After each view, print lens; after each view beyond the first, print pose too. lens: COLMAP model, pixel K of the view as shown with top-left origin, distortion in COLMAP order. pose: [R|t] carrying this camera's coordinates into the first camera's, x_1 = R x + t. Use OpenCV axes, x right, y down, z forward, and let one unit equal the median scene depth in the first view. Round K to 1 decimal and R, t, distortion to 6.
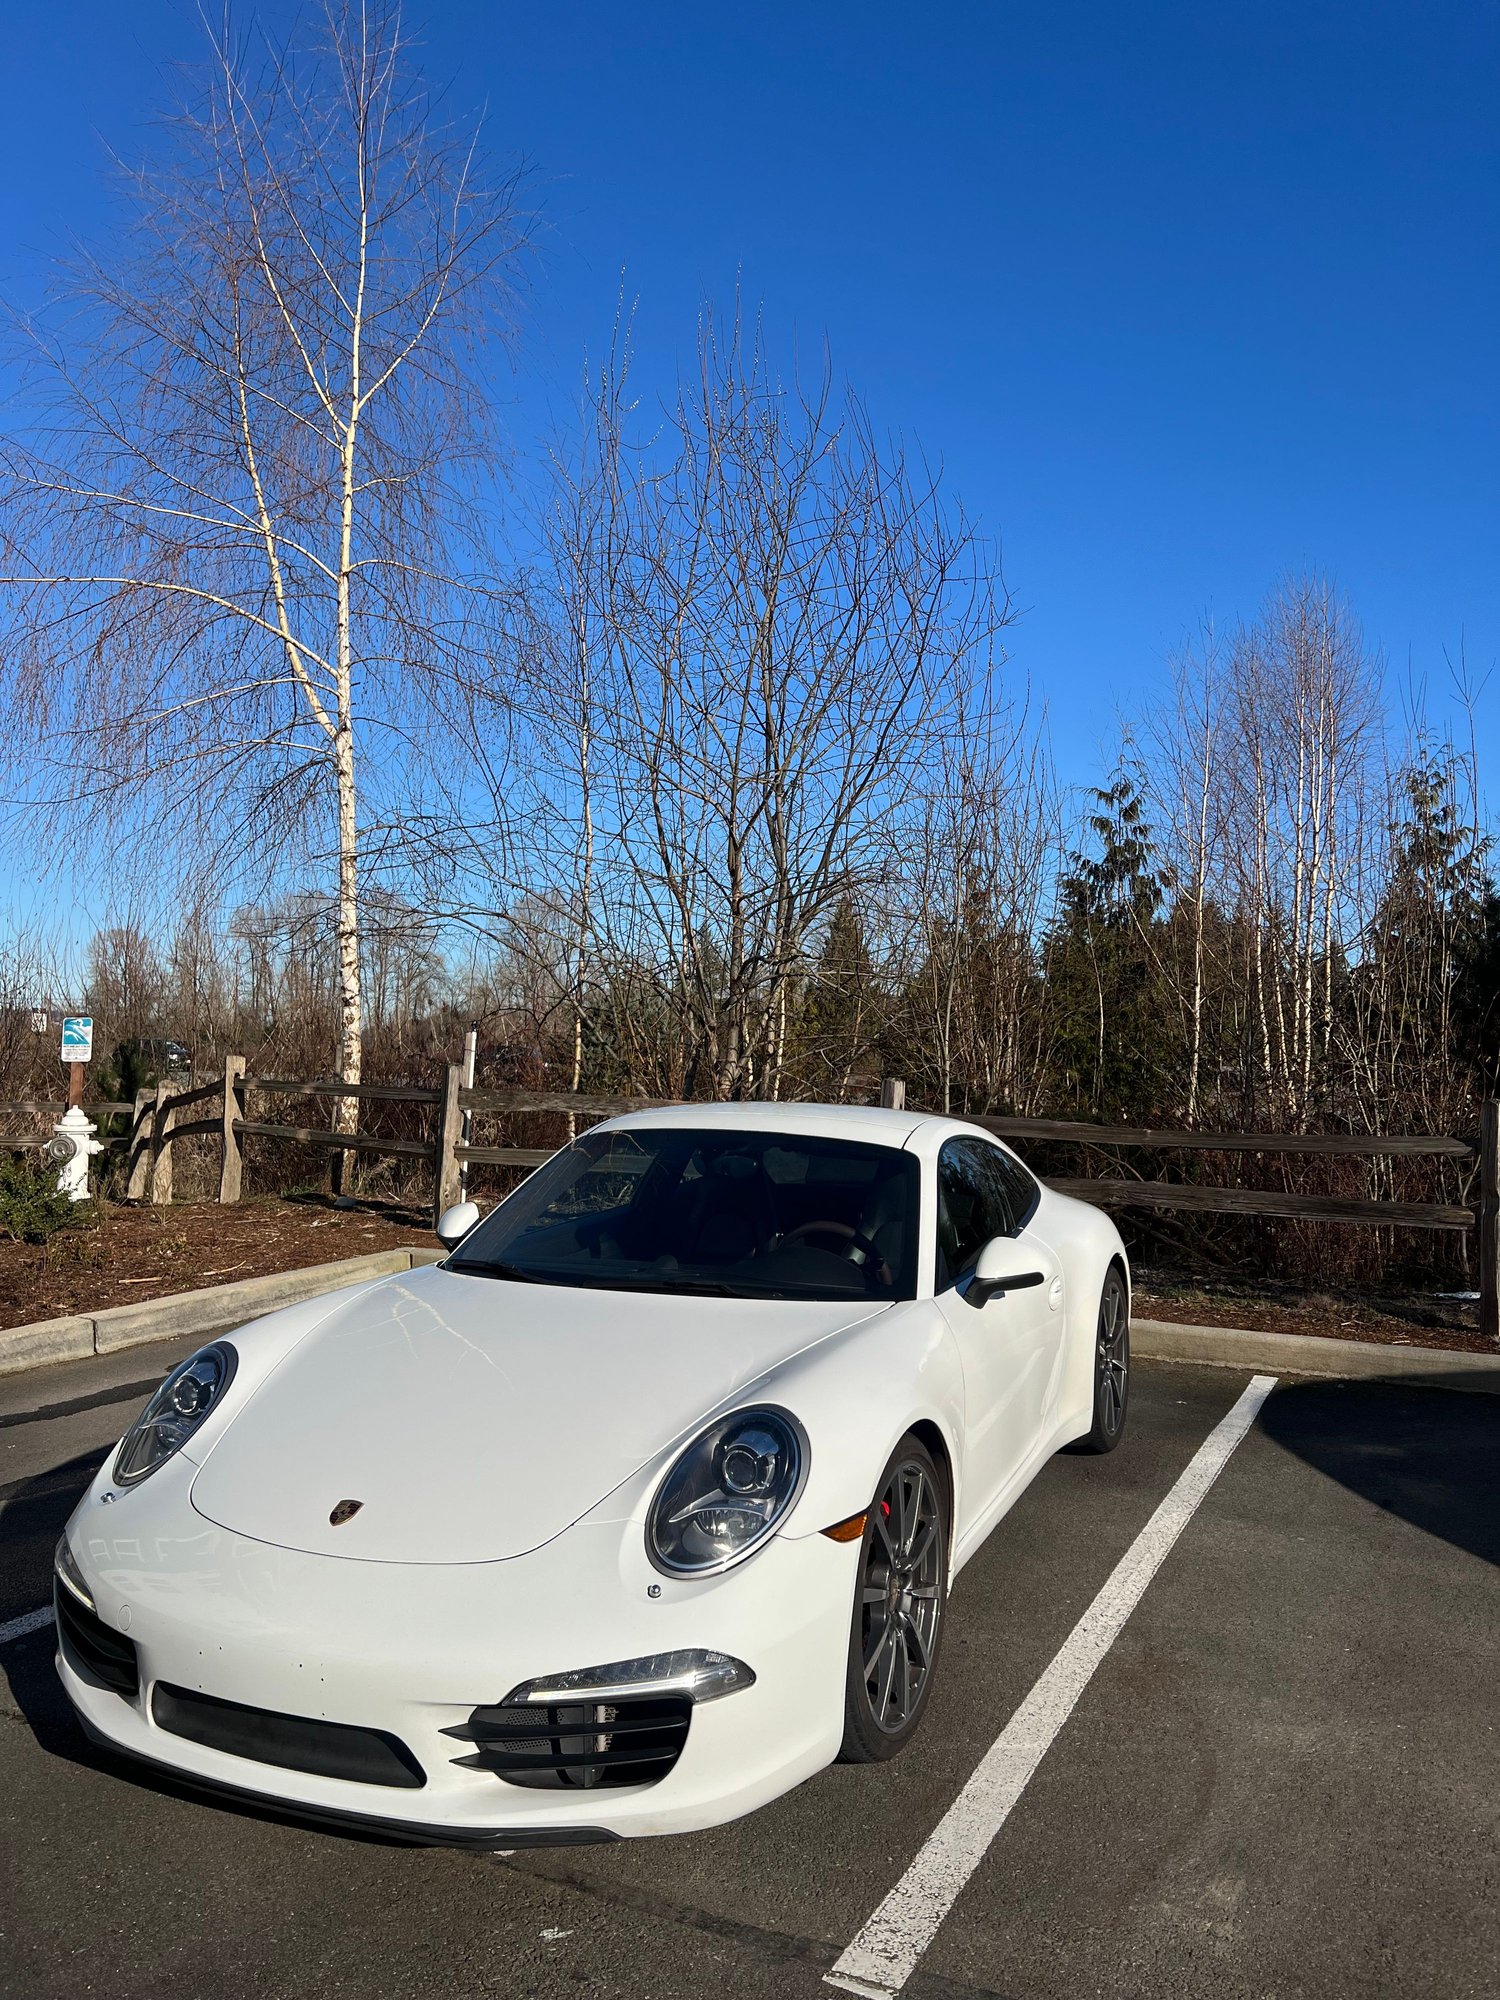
lens RADIAL K [[1511.6, 0, 750.0], [0, 1511.6, 1000.0], [0, 0, 1]] dist [0.027911, -0.030317]
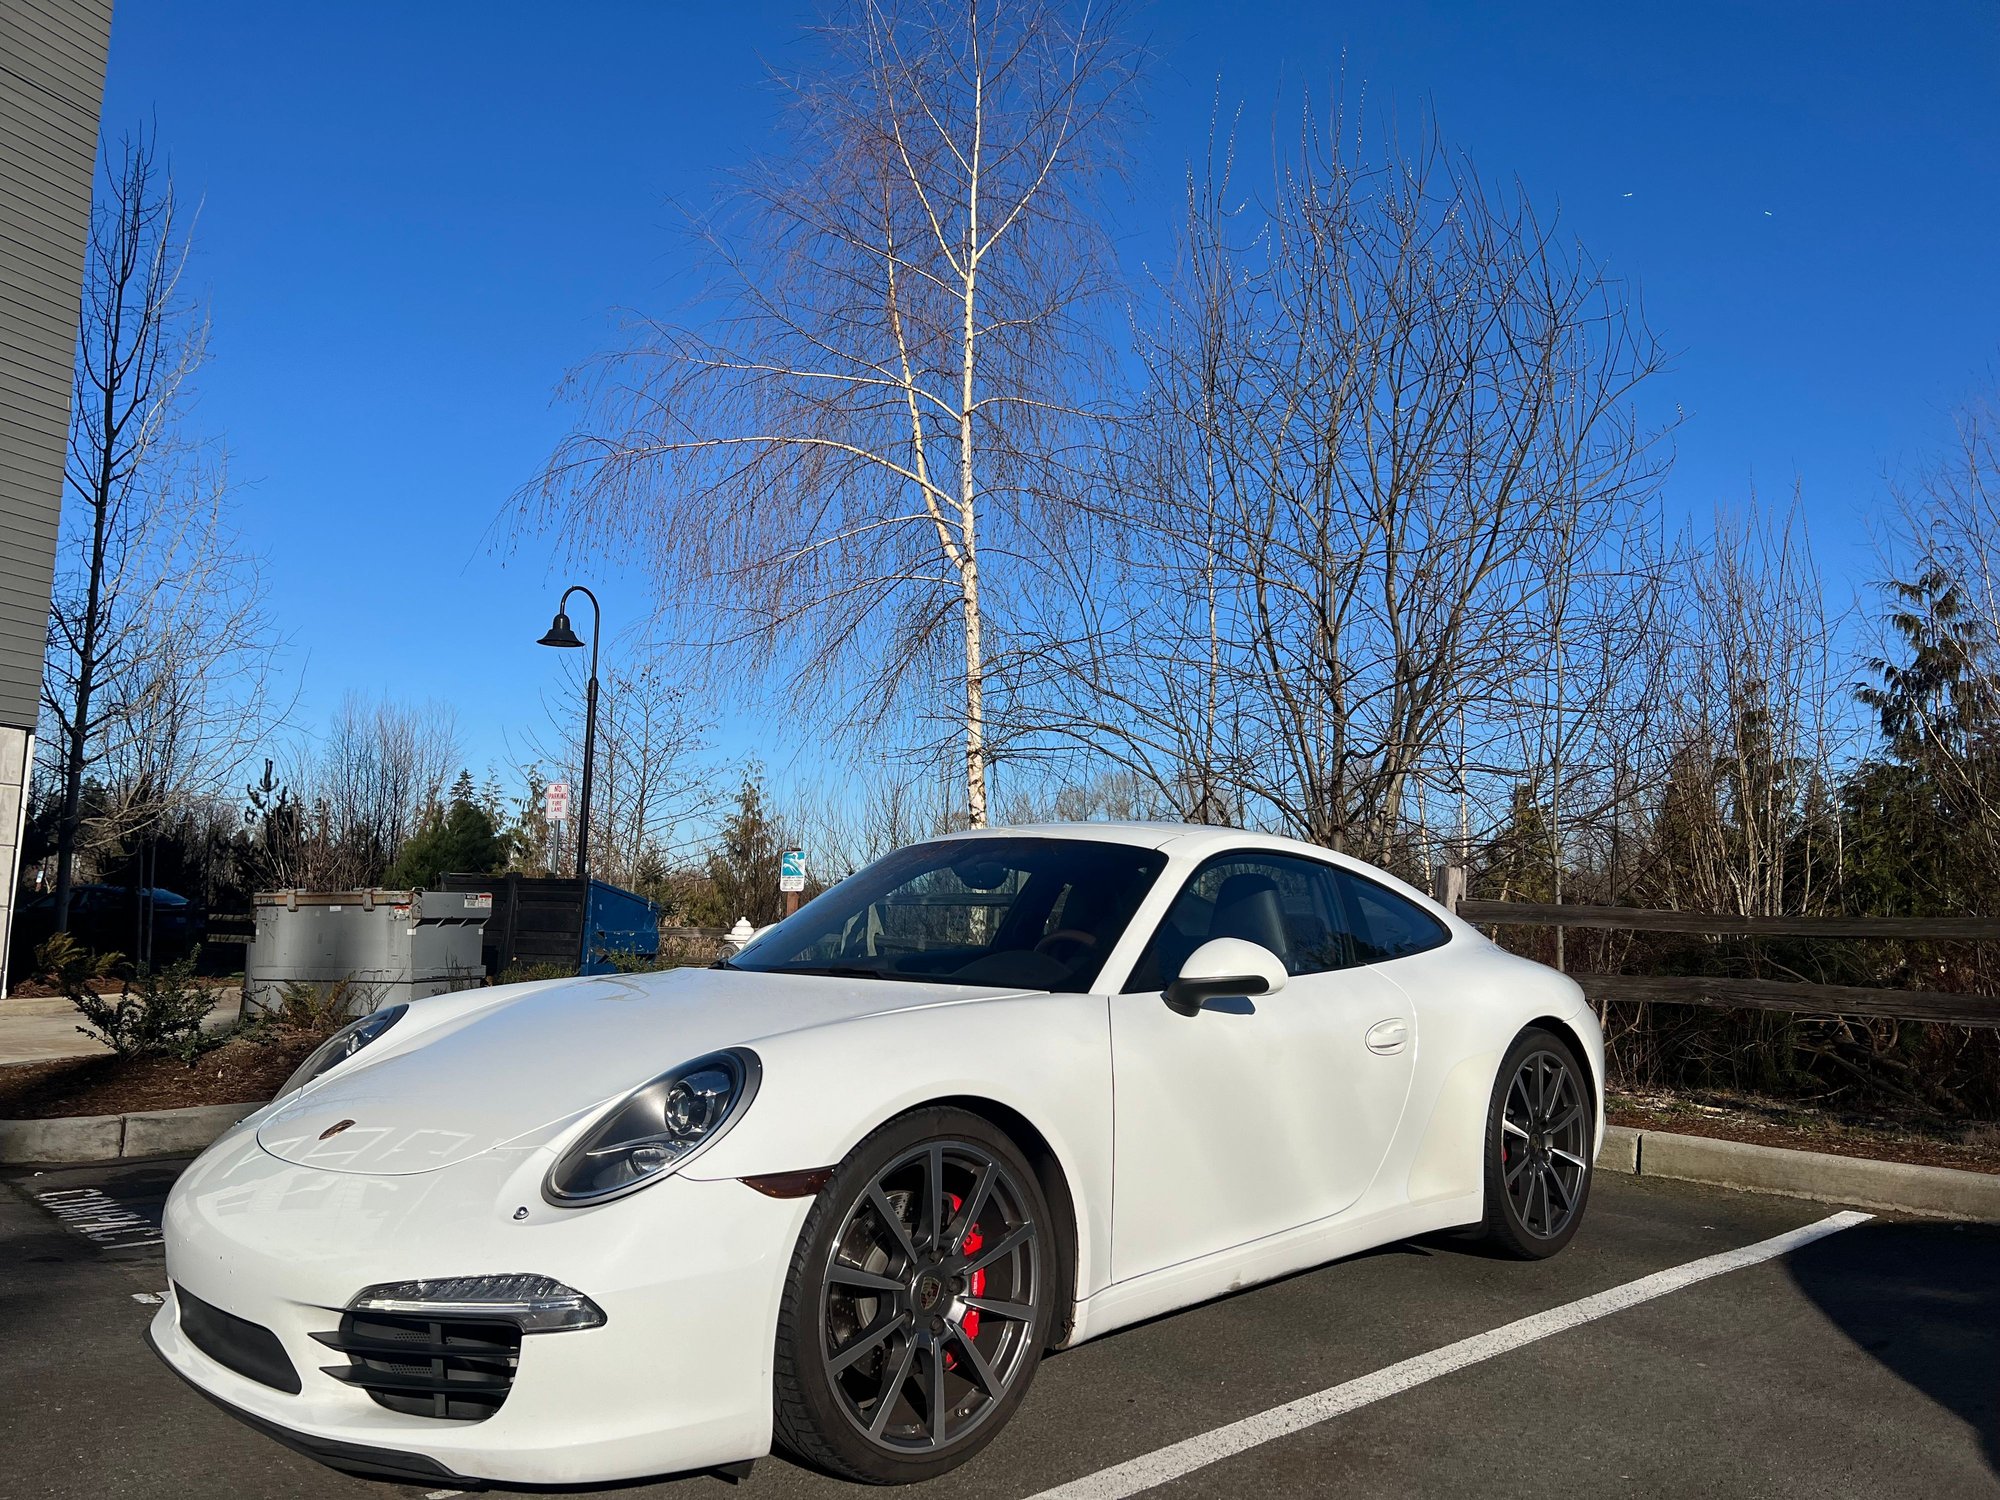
lens RADIAL K [[1491.3, 0, 999.1], [0, 1491.3, 782.3], [0, 0, 1]] dist [0.070397, -0.086451]
pose [[0.923853, -0.031822, -0.381422, 0.144426], [0.005328, 0.997510, -0.070319, 0.049331], [0.382710, 0.062932, 0.921723, 0.063314]]
